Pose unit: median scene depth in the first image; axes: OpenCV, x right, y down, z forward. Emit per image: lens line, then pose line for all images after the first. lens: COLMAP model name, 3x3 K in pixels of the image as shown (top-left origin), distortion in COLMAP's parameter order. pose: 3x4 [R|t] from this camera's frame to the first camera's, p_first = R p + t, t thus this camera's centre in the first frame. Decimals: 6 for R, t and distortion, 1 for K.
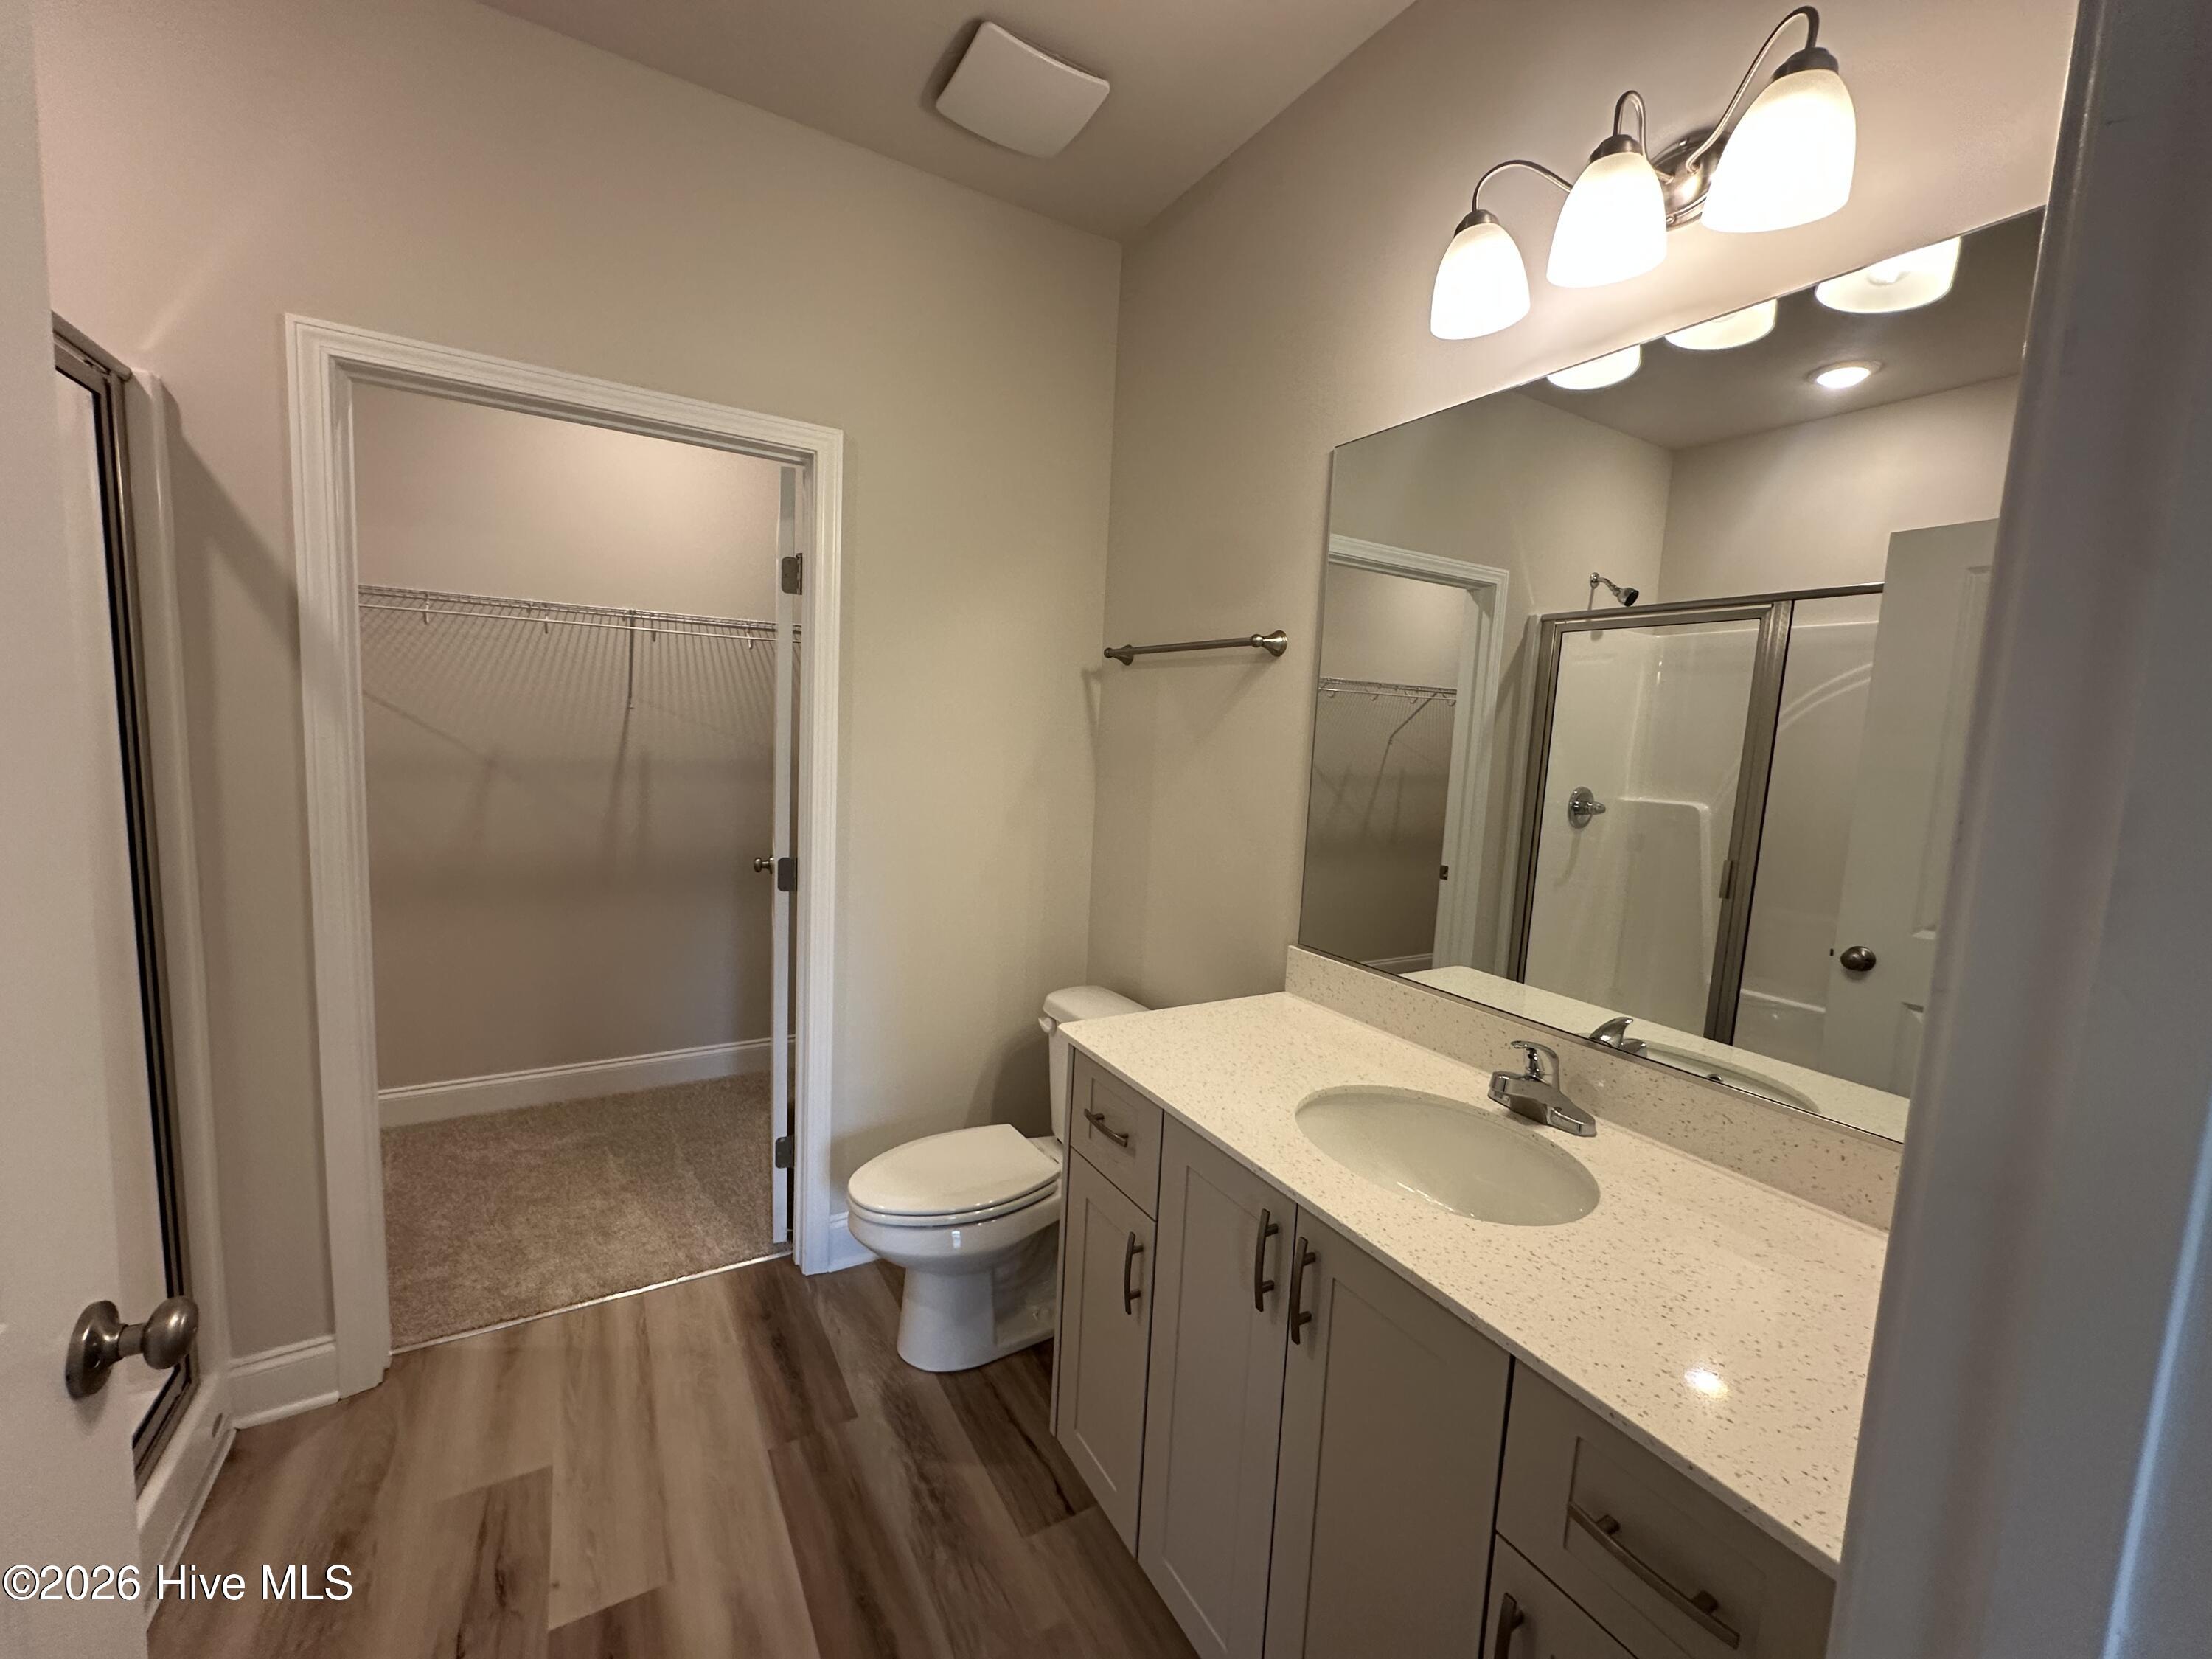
lens RADIAL K [[881.9, 0, 1103.9], [0, 881.9, 826.0], [0, 0, 1]] dist [-0.001812, -0.000057]
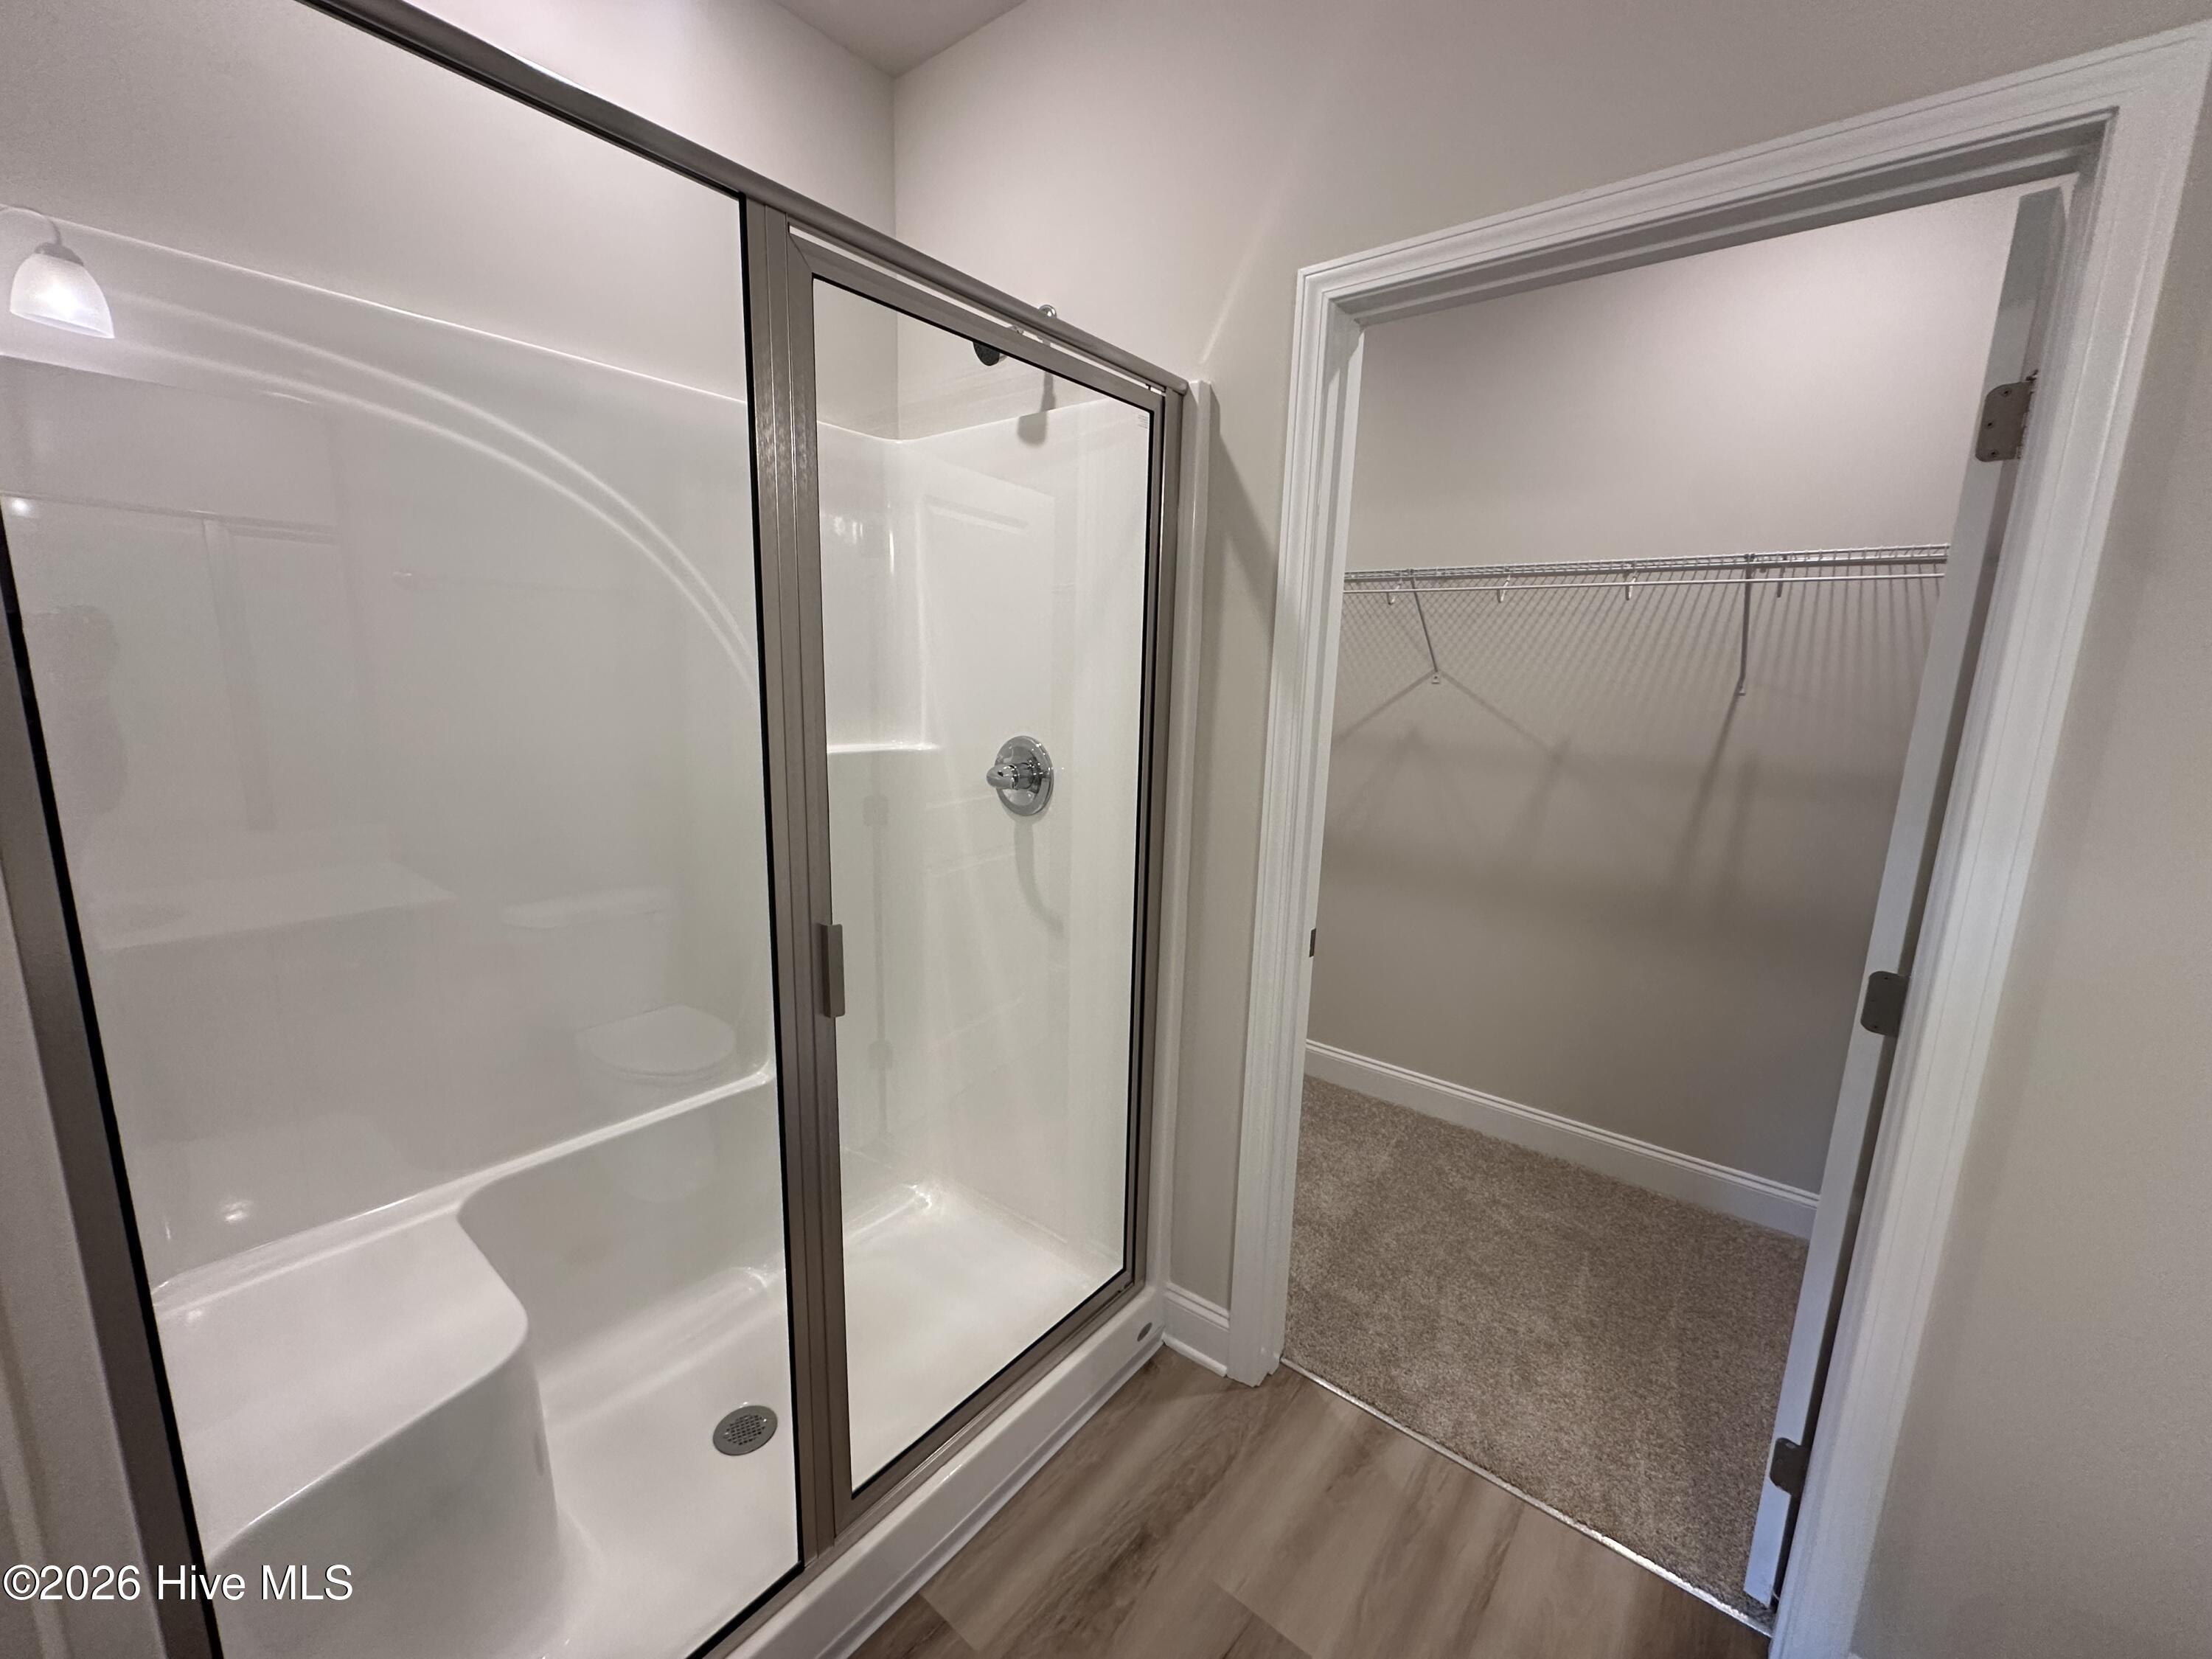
lens RADIAL K [[881.9, 0, 1103.9], [0, 881.9, 826.0], [0, 0, 1]] dist [-0.001812, -0.000057]
pose [[0.347236, 0.131848, -0.928463, -0.044277], [-0.118276, 0.988318, 0.096114, -0.049299], [0.930289, 0.076441, 0.358774, 0.376243]]
